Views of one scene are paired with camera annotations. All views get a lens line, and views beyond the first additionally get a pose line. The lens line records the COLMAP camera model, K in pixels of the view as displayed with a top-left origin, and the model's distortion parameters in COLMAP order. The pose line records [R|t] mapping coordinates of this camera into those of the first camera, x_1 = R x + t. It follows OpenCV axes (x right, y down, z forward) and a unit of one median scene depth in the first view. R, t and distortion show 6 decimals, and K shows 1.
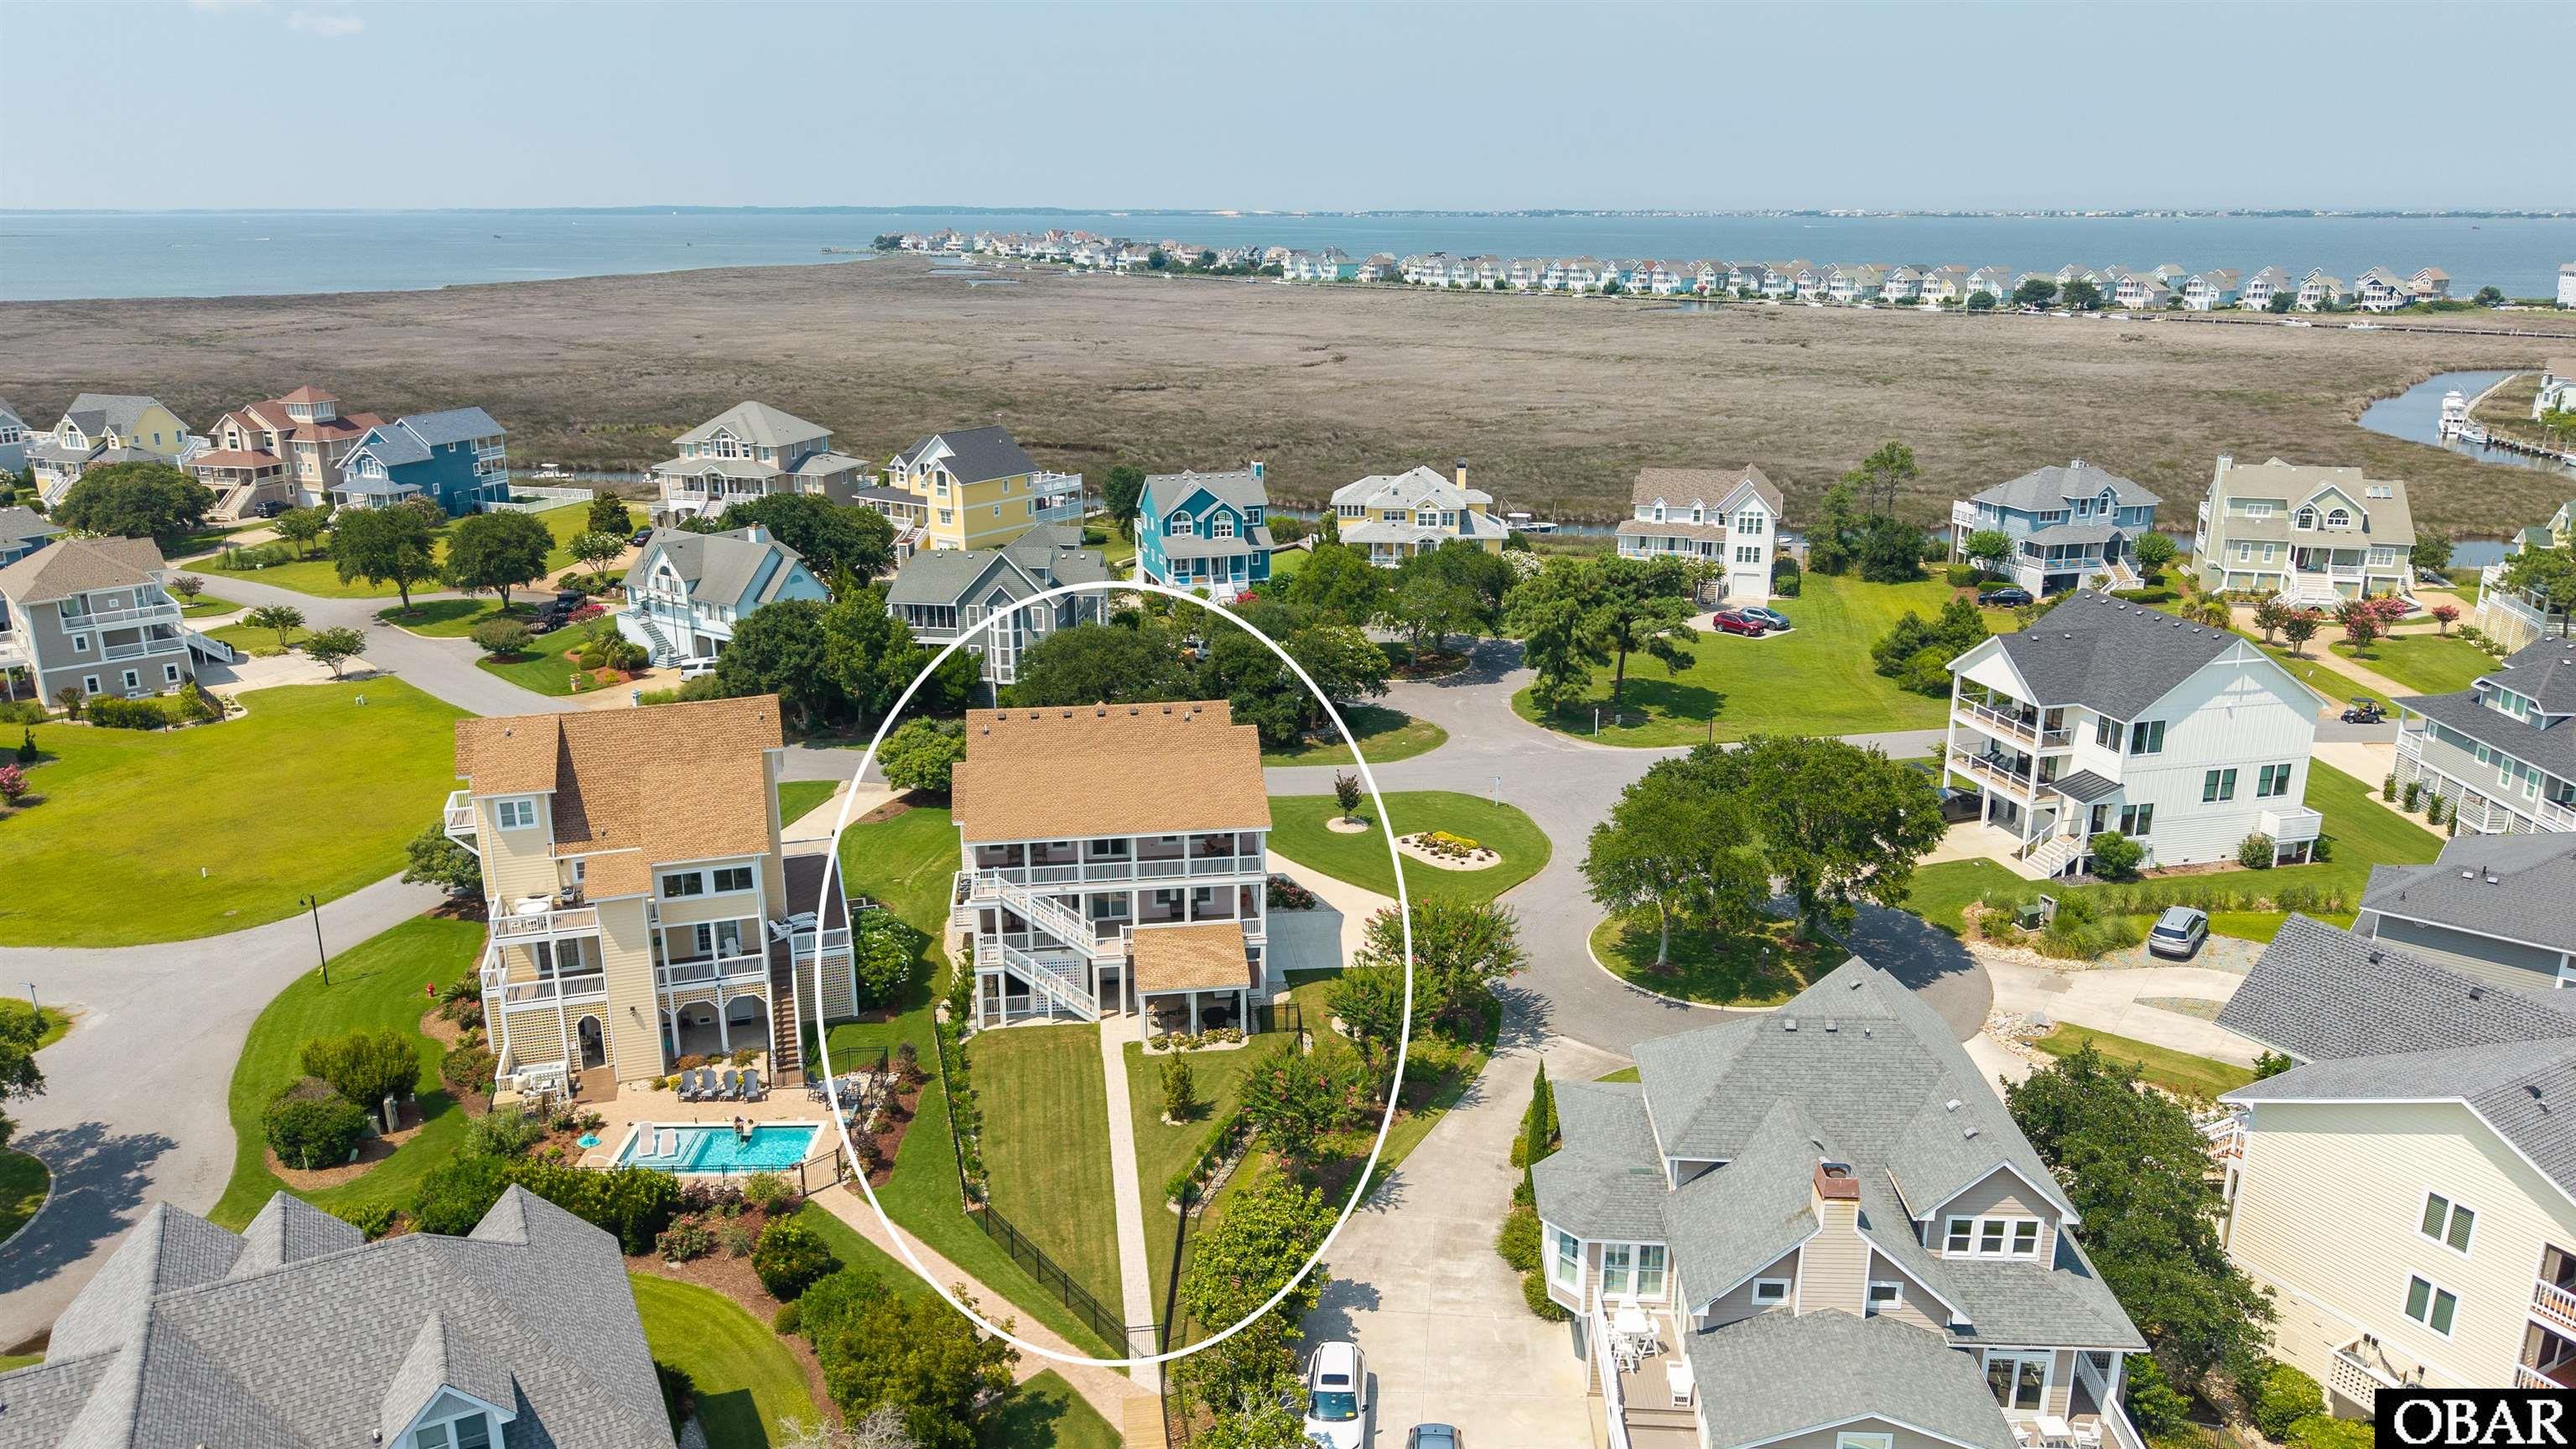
lens RADIAL K [[1737.5, 0, 1297.1], [0, 1737.5, 727.8], [0, 0, 1]] dist [0.034518, -0.052472]
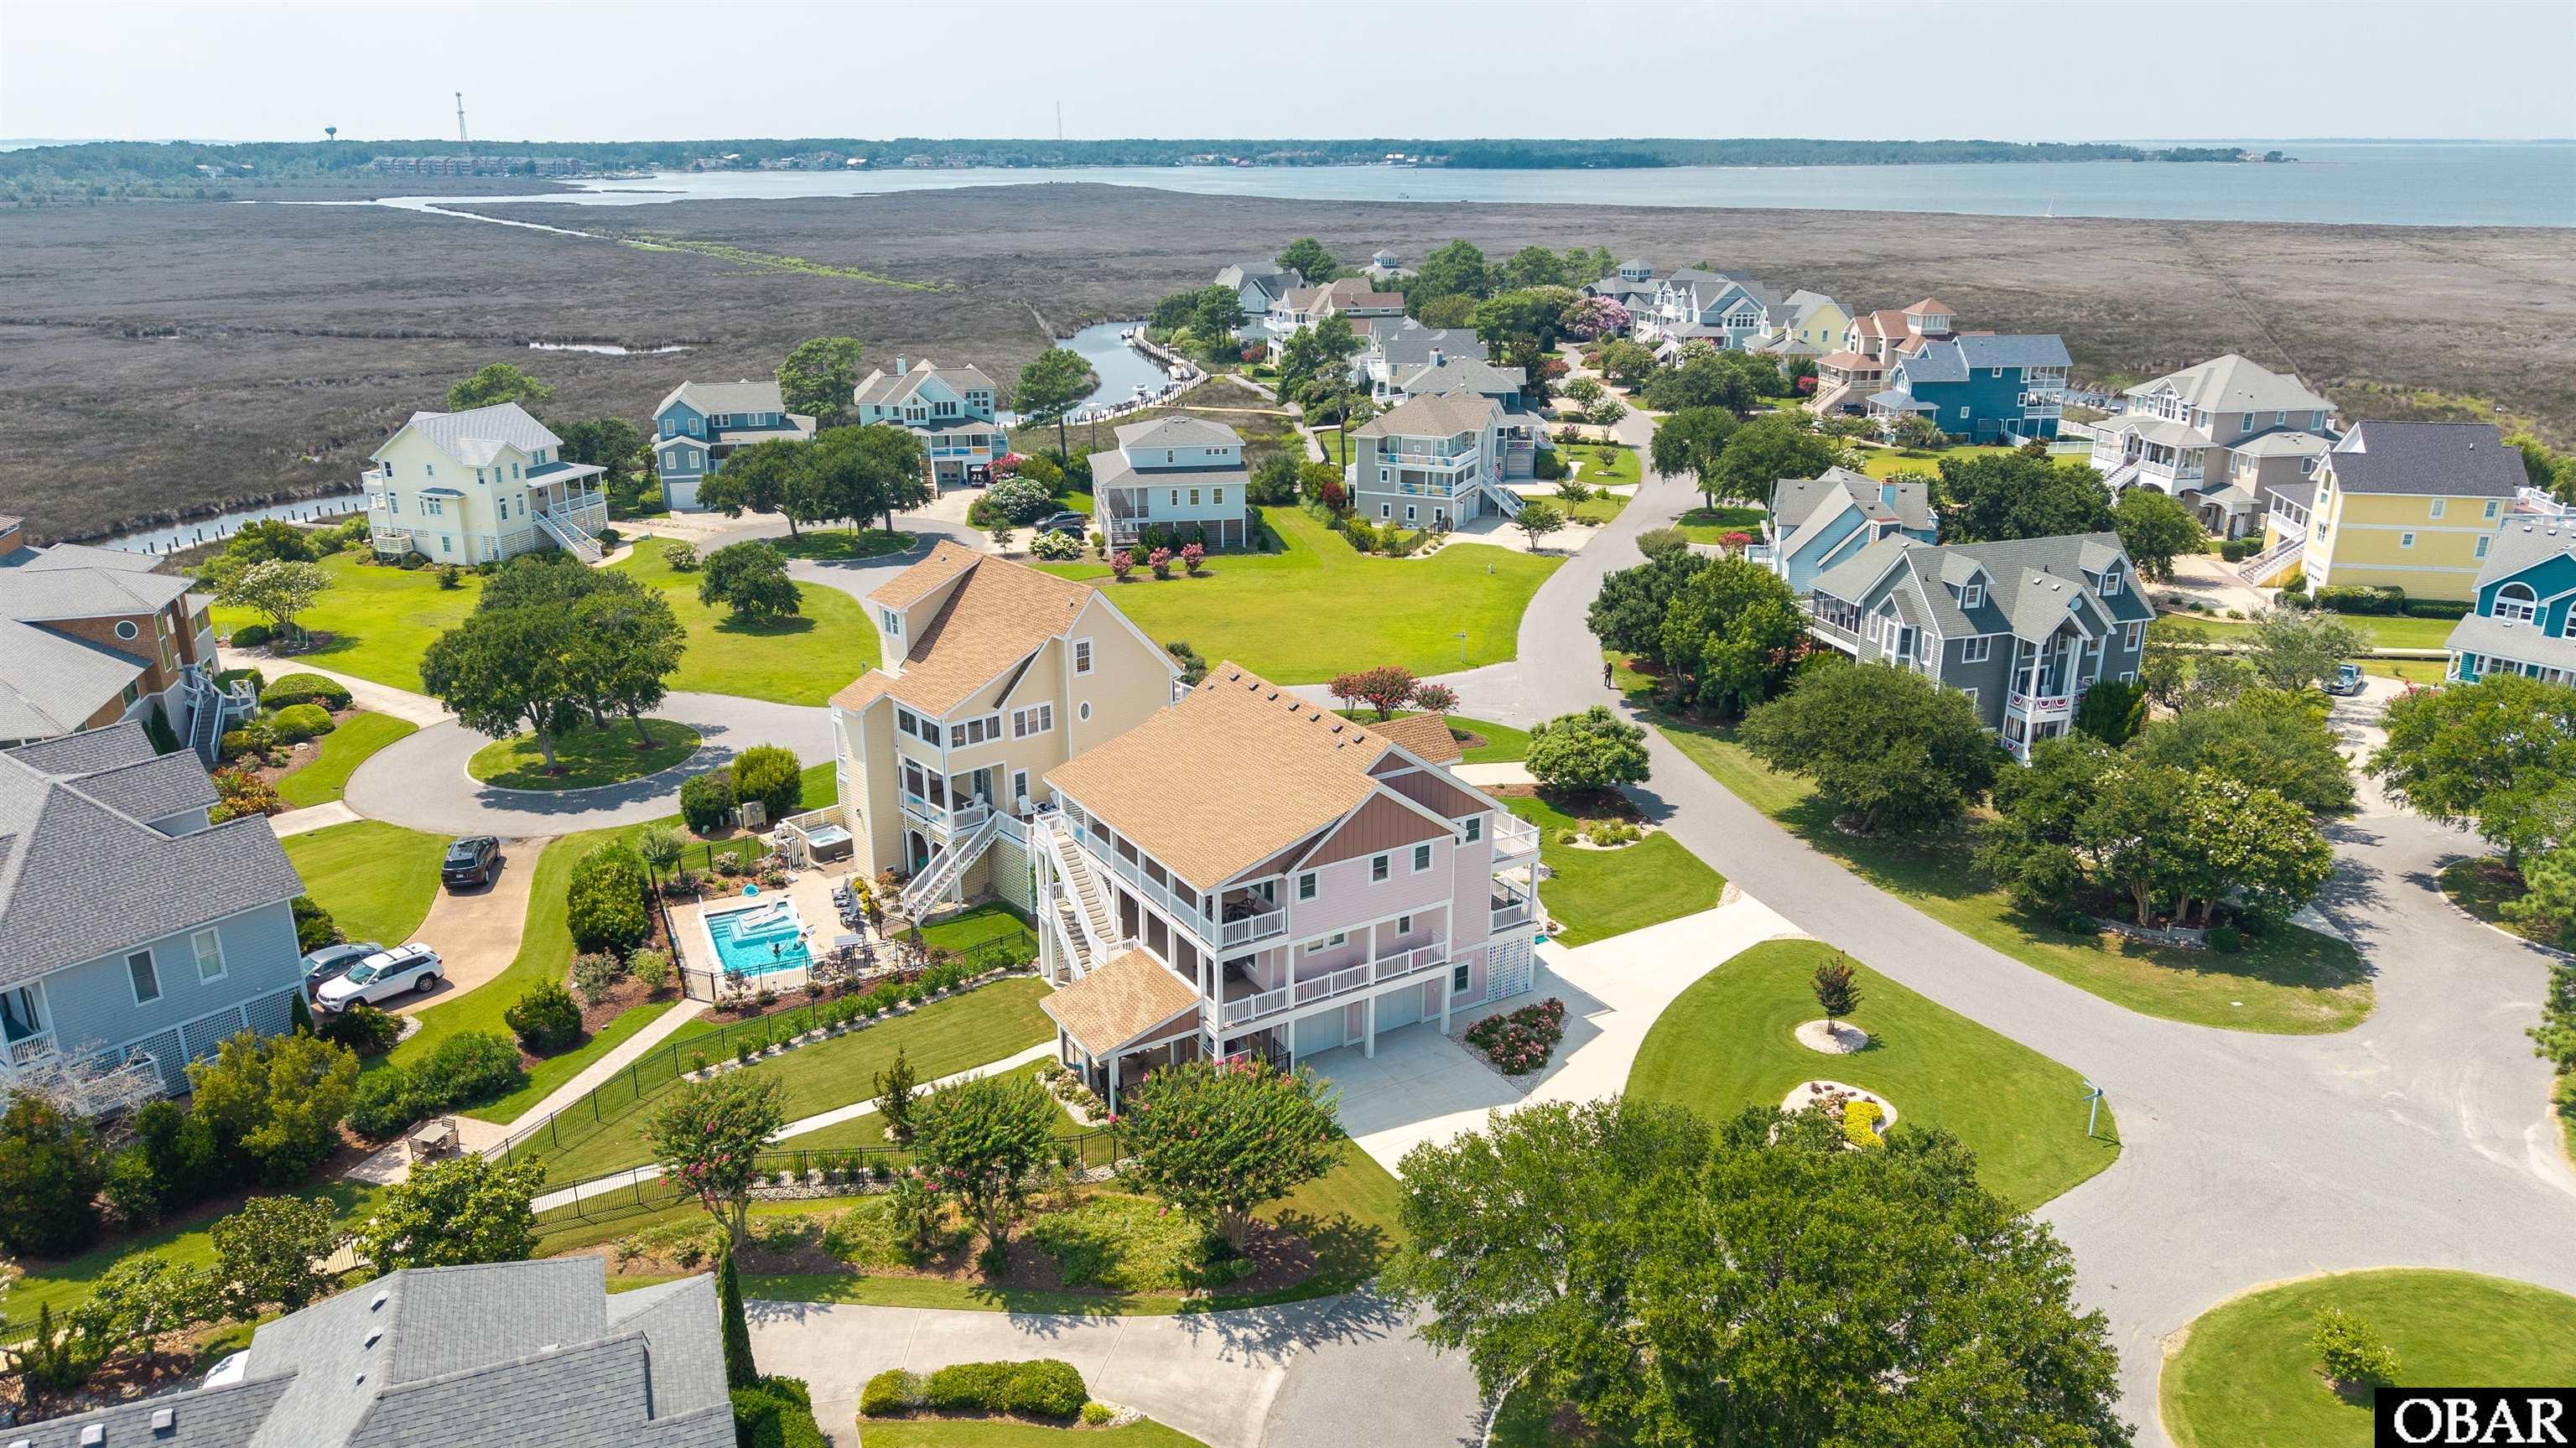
lens RADIAL K [[1731.3, 0, 1288.0], [0, 1731.3, 724.0], [0, 0, 1]] dist [0.030153, -0.030797]
pose [[0.406555, 0.293310, -0.865264, 0.087486], [-0.262676, 0.944605, 0.196783, -0.023685], [0.875051, 0.147281, 0.461079, 0.091820]]
